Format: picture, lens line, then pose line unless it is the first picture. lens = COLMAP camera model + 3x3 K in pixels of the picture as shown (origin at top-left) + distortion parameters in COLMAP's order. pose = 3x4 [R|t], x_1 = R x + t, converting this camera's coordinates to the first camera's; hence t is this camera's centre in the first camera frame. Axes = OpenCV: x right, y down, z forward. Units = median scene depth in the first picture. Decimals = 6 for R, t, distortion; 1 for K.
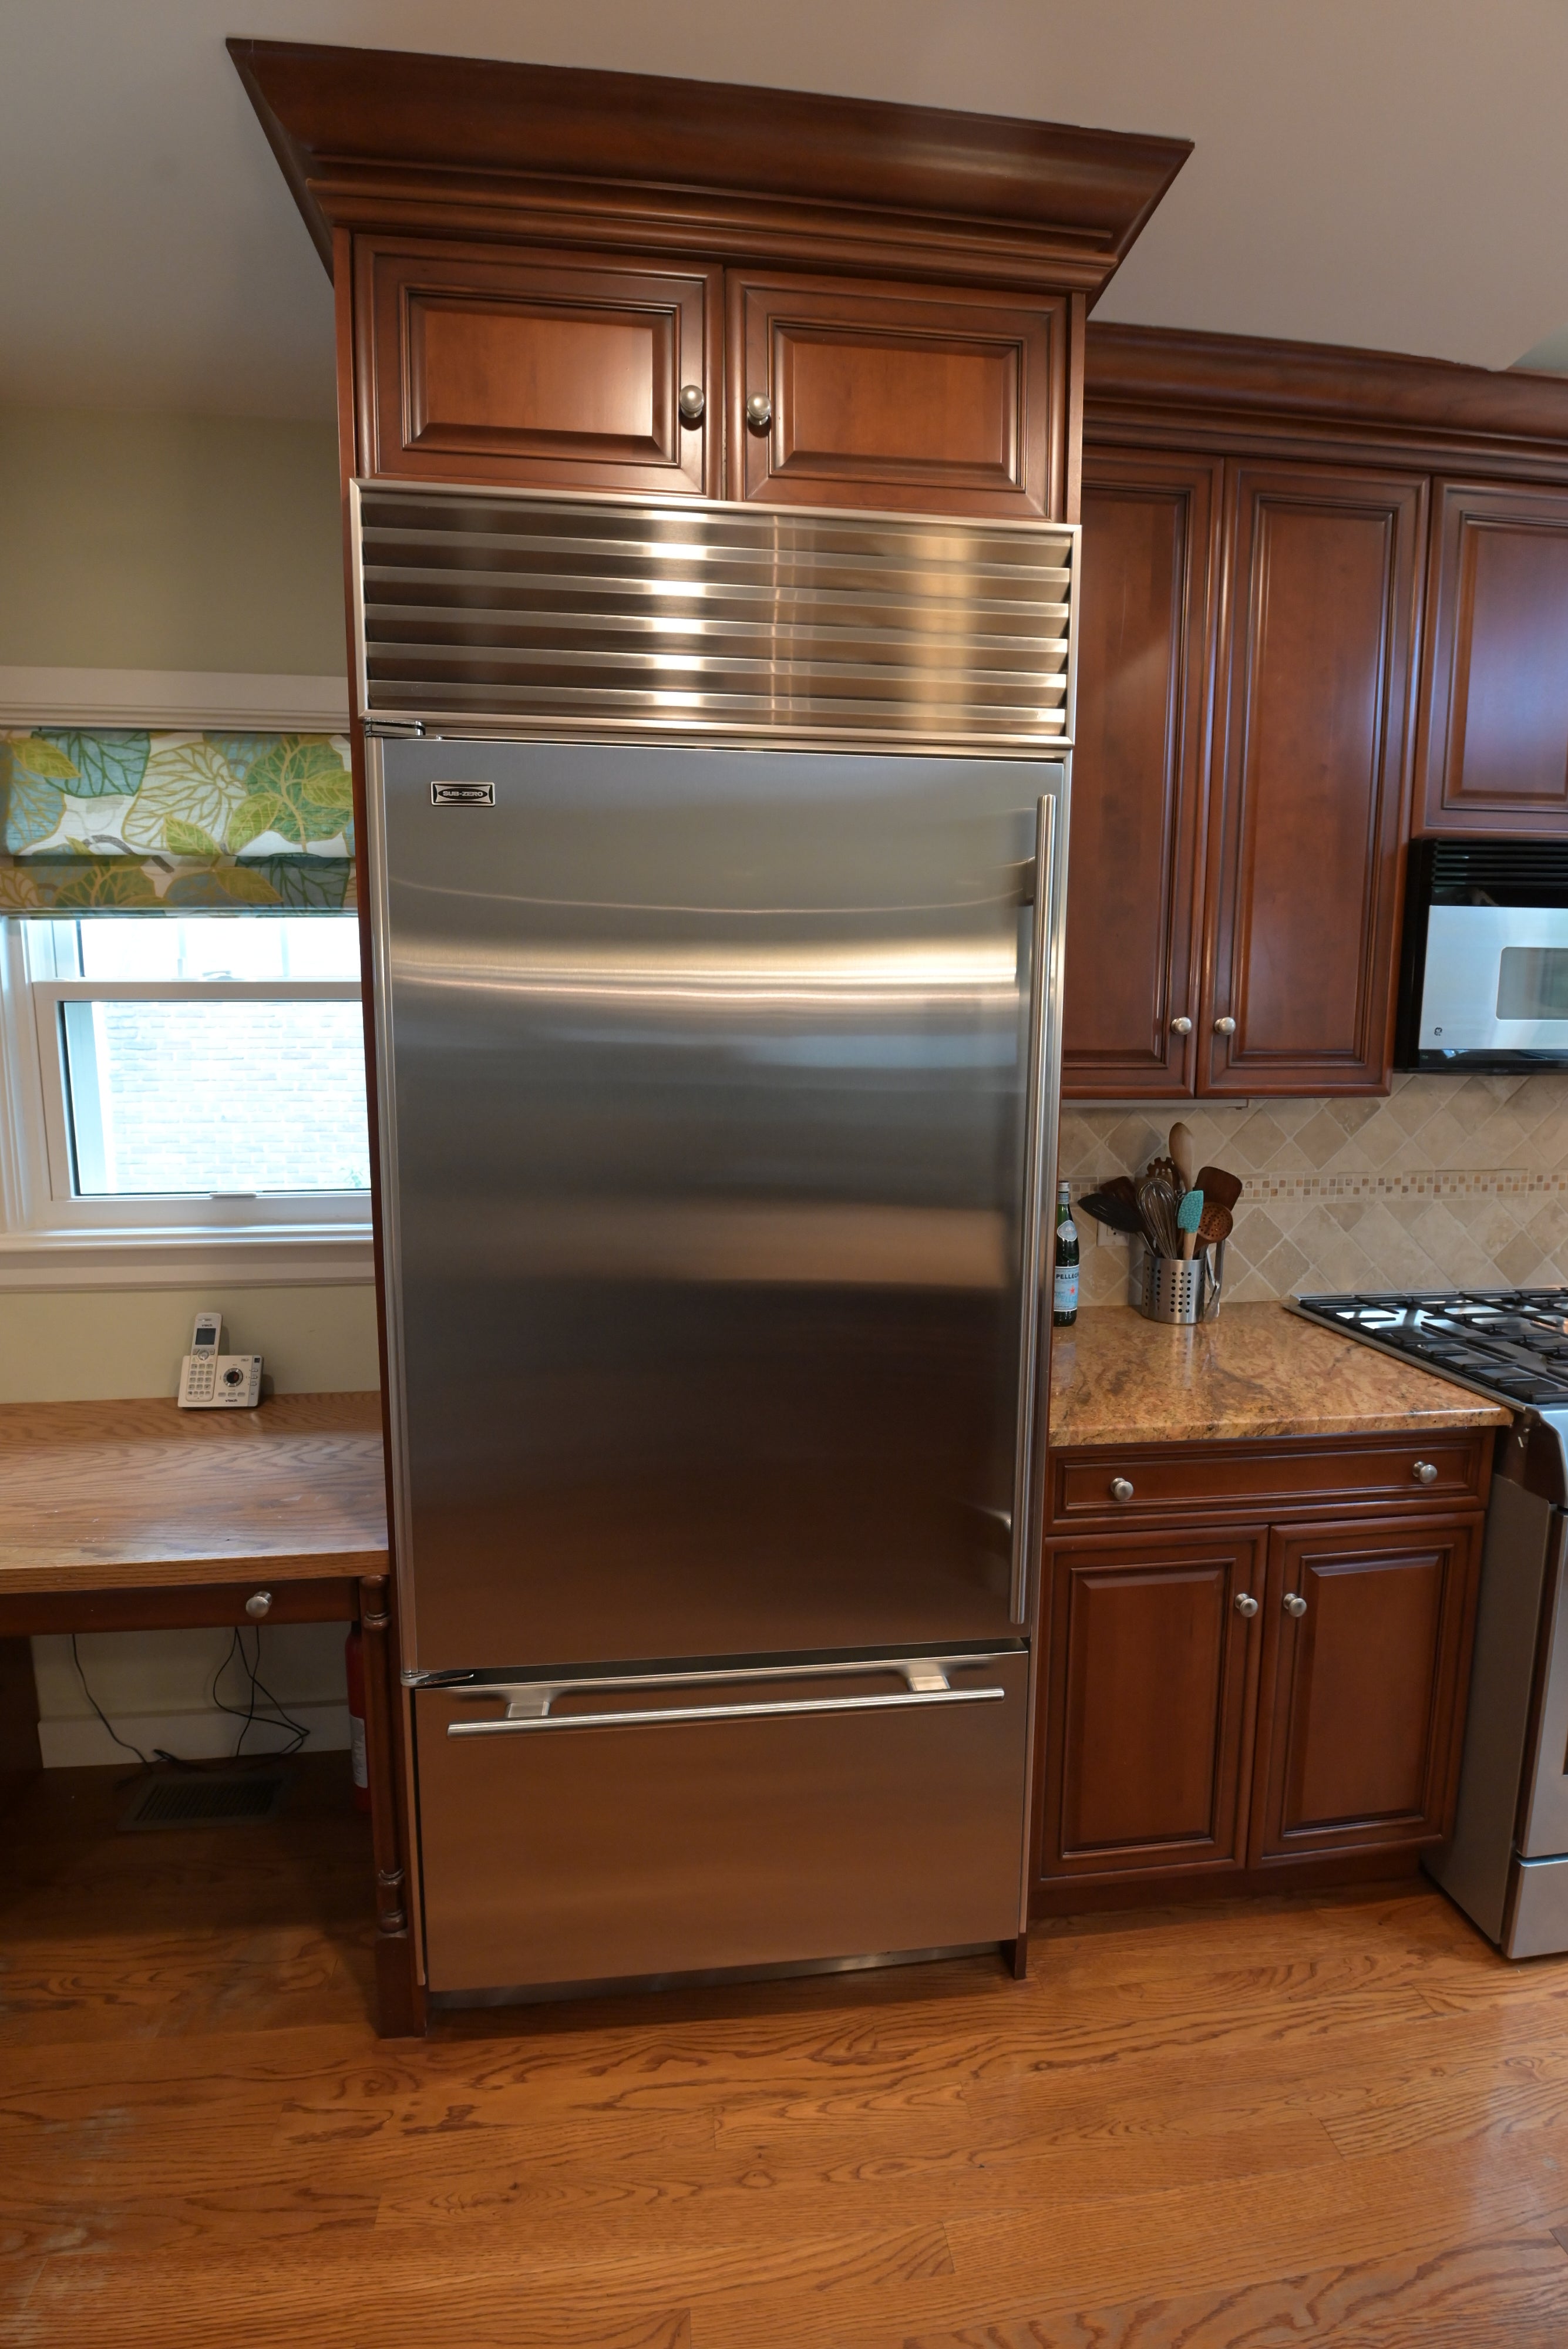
lens RADIAL K [[1001.5, 0, 770.1], [0, 1001.5, 1158.0], [0, 0, 1]] dist [-0.012721, -0.006399]
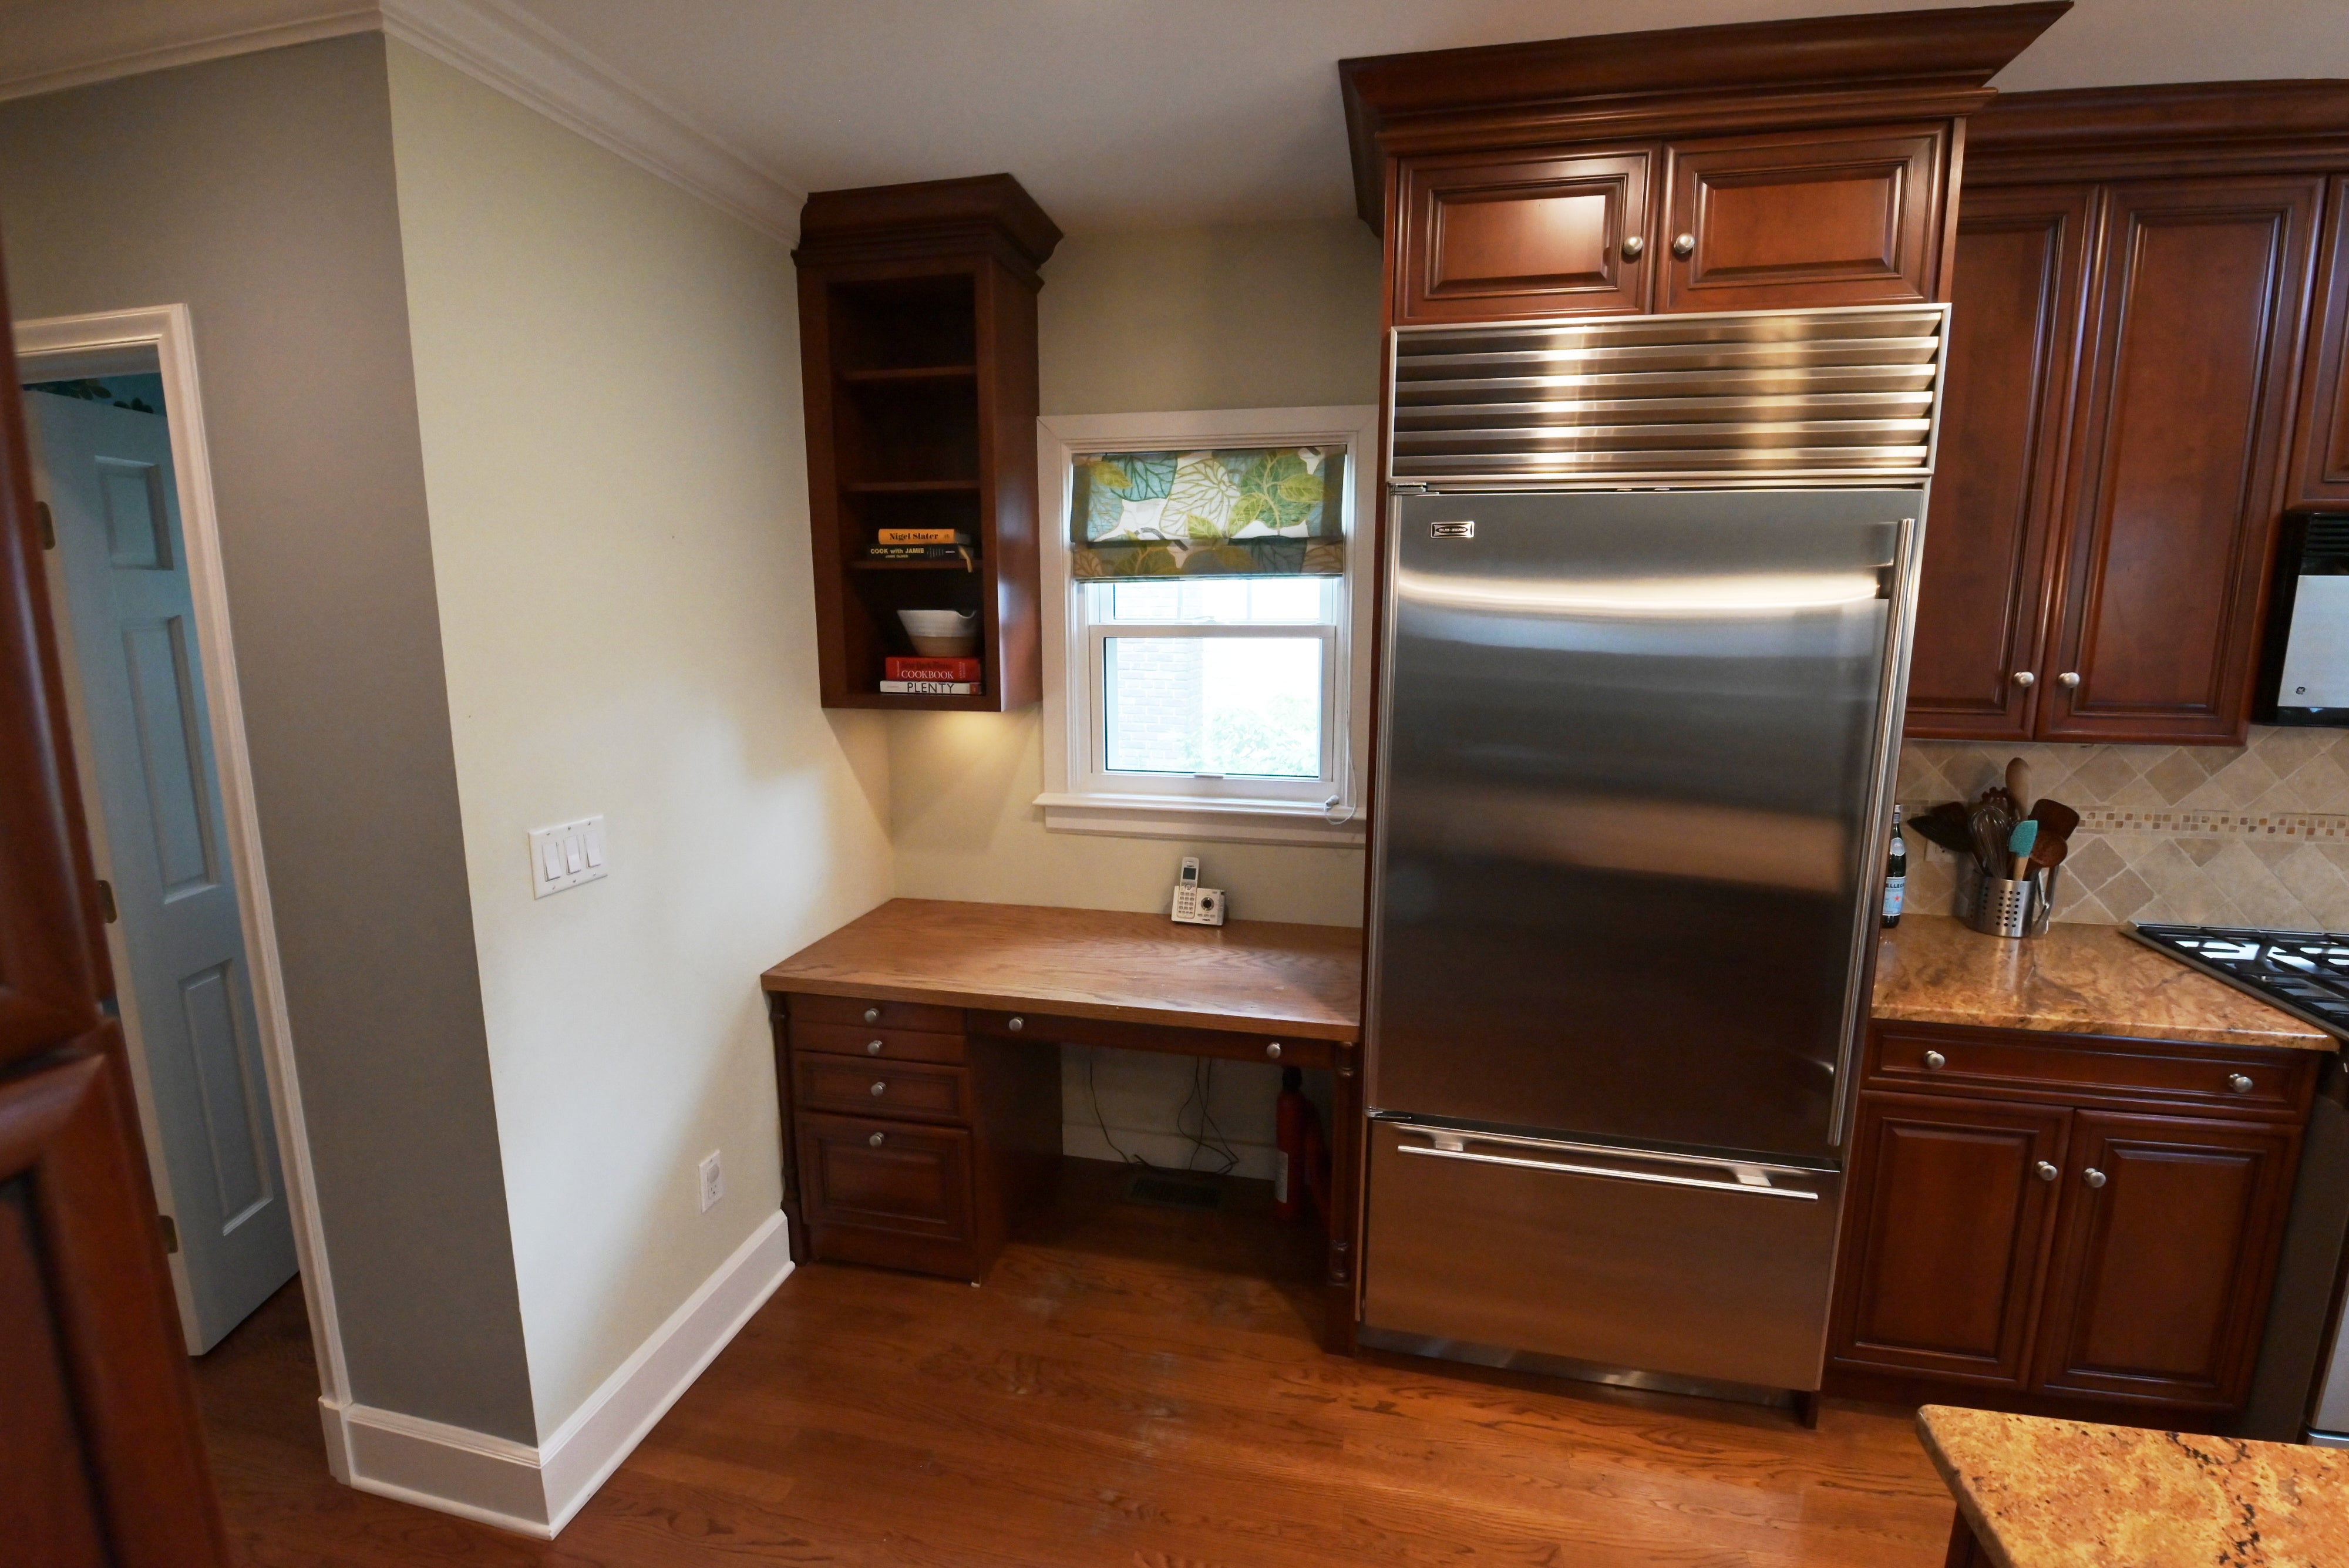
lens RADIAL K [[1001.5, 0, 1181.2], [0, 1001.5, 763.8], [0, 0, 1]] dist [-0.012721, -0.006399]
pose [[0.946205, 0.051935, -0.319372, -0.149399], [-0.039694, 0.998211, 0.044723, -0.050170], [0.321123, -0.029640, 0.946574, -0.426186]]
